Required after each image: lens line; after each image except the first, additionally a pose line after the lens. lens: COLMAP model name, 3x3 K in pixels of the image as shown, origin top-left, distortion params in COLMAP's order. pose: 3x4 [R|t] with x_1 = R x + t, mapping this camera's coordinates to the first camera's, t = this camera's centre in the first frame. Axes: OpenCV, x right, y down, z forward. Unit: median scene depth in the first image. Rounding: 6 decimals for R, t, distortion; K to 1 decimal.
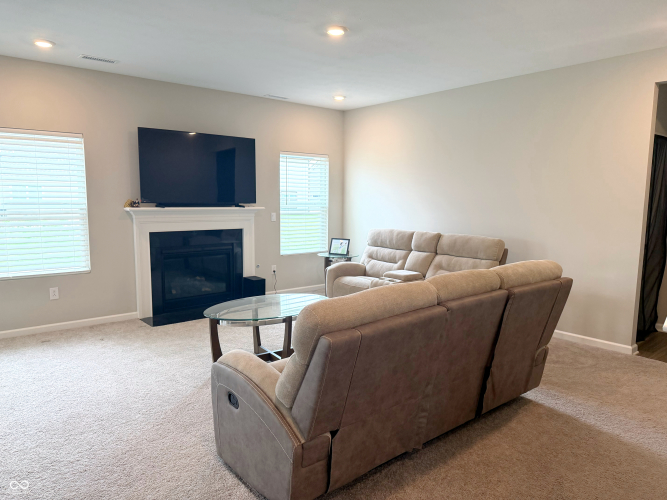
lens RADIAL K [[464.1, 0, 334.9], [0, 464.1, 252.6], [0, 0, 1]] dist [0.022424, -0.019169]
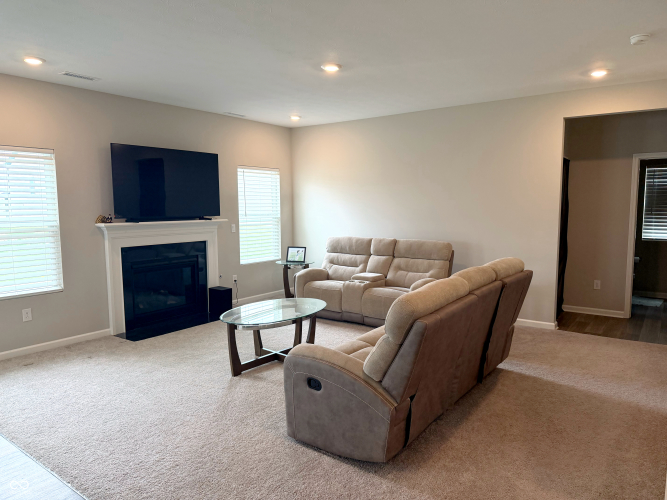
lens RADIAL K [[464.1, 0, 337.4], [0, 464.1, 250.1], [0, 0, 1]] dist [0.022424, -0.019169]
pose [[0.970723, -0.038380, 0.237117, -0.215843], [0.043381, 0.998932, -0.015908, -0.002658], [-0.236253, 0.025729, 0.971351, -0.090192]]
